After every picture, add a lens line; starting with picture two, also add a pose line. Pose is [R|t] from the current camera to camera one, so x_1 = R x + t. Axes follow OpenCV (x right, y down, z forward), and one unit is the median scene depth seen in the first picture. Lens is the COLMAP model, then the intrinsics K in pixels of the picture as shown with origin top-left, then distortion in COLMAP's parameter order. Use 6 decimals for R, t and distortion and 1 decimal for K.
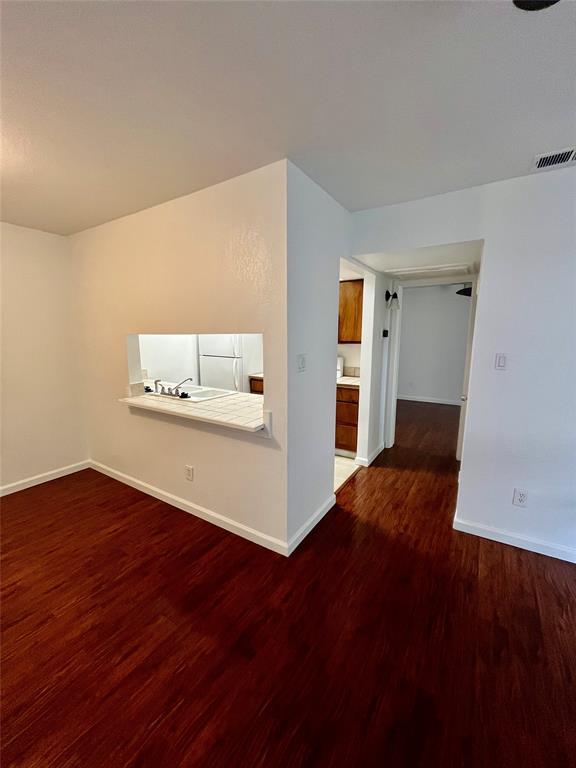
lens RADIAL K [[310.7, 0, 288.1], [0, 310.7, 386.1], [0, 0, 1]] dist [-0.010150, 0.000120]
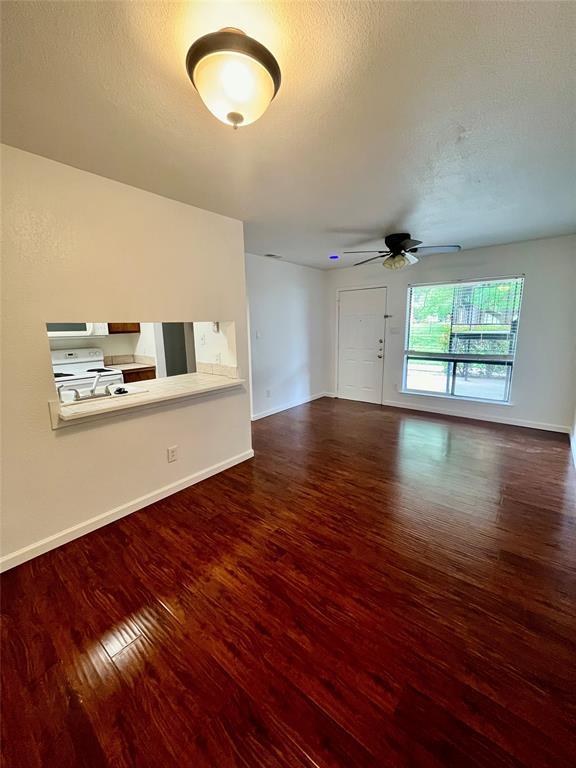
lens RADIAL K [[310.7, 0, 292.3], [0, 310.7, 385.2], [0, 0, 1]] dist [-0.010150, 0.000120]
pose [[0.105376, -0.193210, 0.975482, -1.414821], [0.181582, 0.968190, 0.172150, -0.063117], [-0.977714, 0.158990, 0.137107, 0.465396]]
